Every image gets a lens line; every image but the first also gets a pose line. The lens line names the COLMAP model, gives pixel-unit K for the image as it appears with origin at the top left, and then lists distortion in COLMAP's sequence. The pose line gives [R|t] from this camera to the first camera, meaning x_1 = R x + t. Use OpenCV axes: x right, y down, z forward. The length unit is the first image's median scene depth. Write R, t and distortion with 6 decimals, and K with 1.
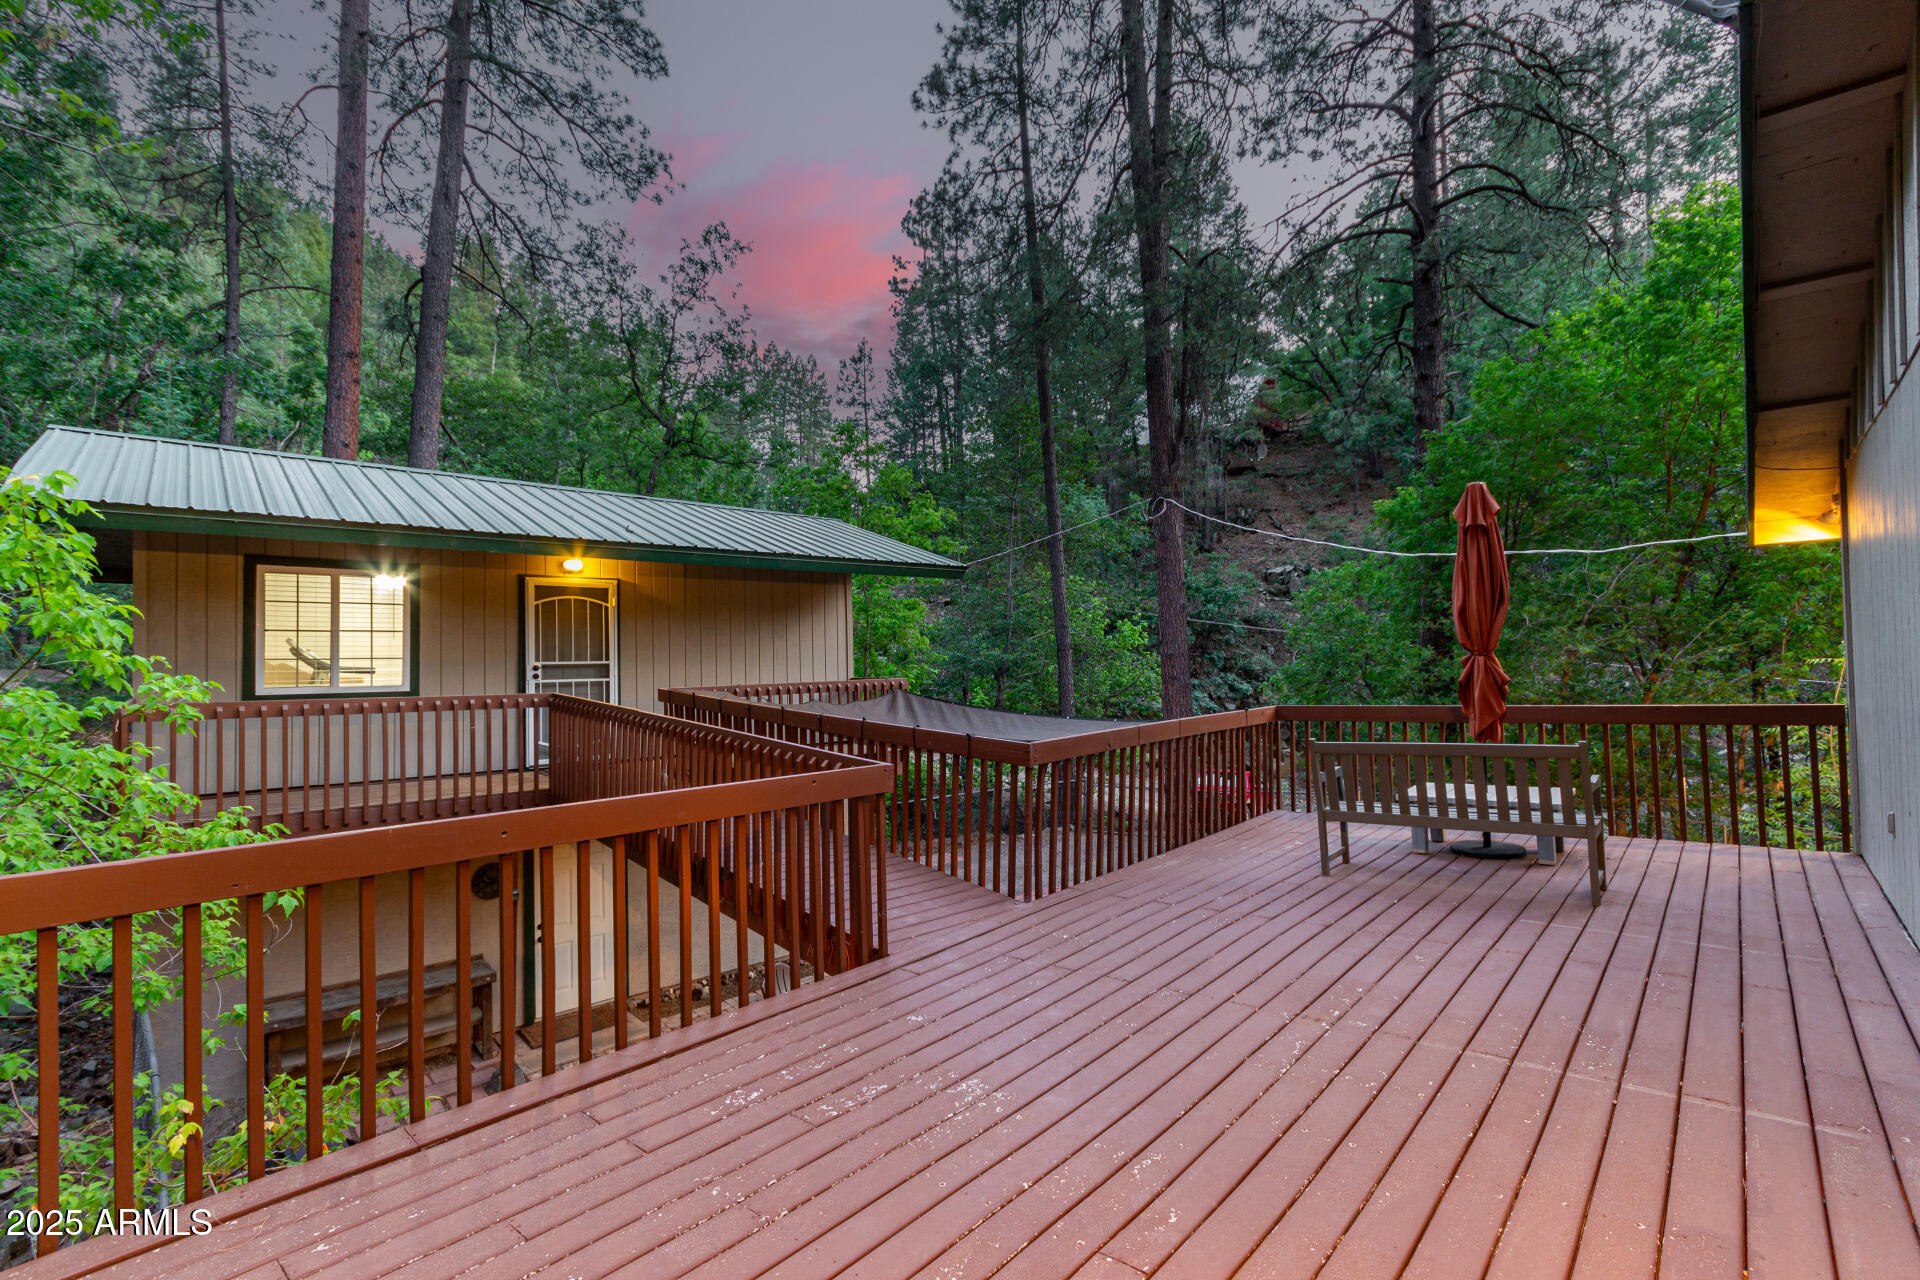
lens RADIAL K [[871.2, 0, 960.0], [0, 871.2, 640.0], [0, 0, 1]] dist [0.022028, -0.007482]
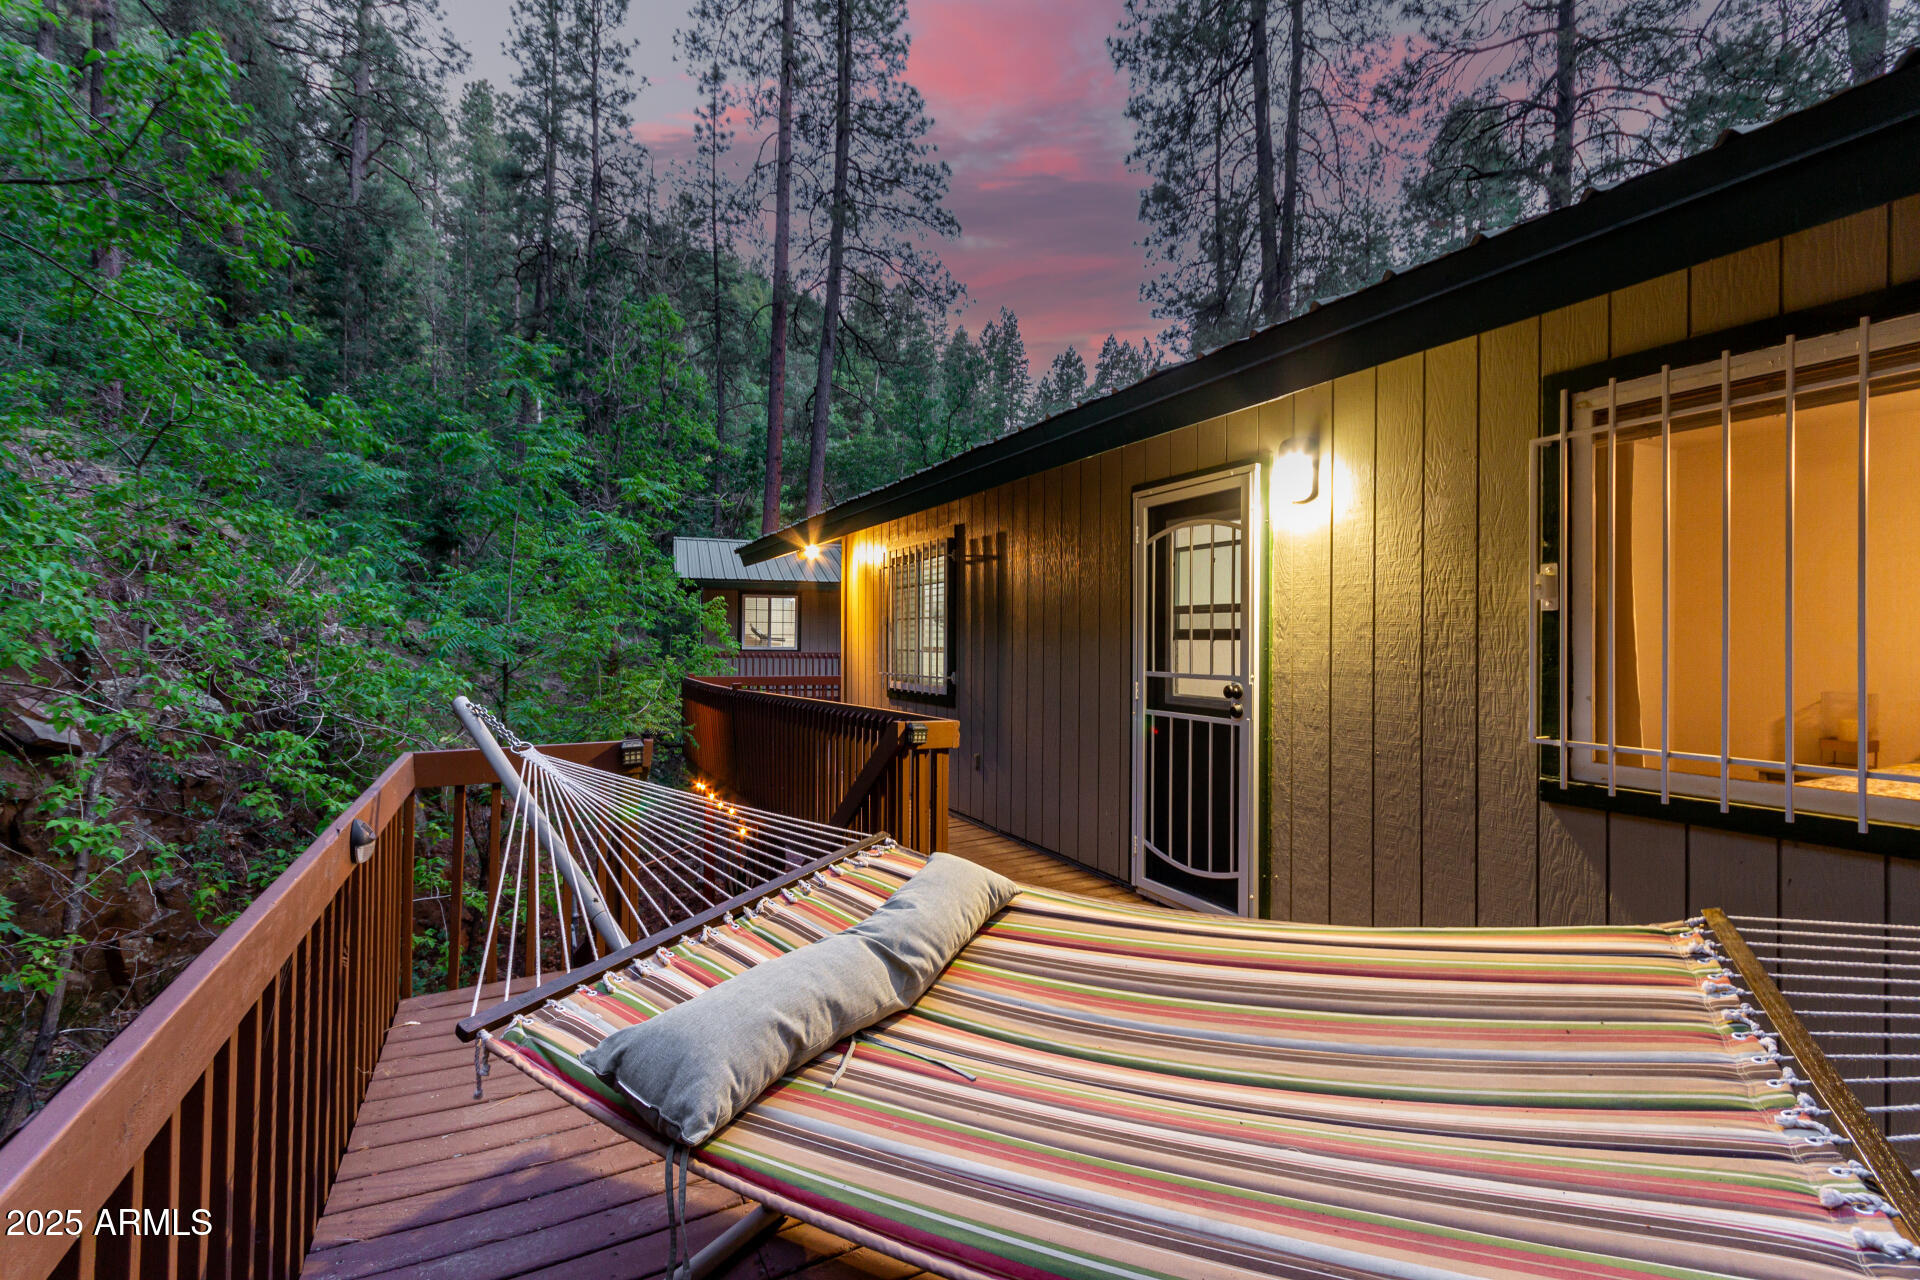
lens RADIAL K [[871.2, 0, 960.0], [0, 871.2, 640.0], [0, 0, 1]] dist [0.022028, -0.007482]
pose [[0.921462, 0.022849, -0.387797, 0.588312], [-0.012935, 0.999520, 0.028157, -0.032655], [0.388254, -0.020929, 0.921315, -0.844036]]
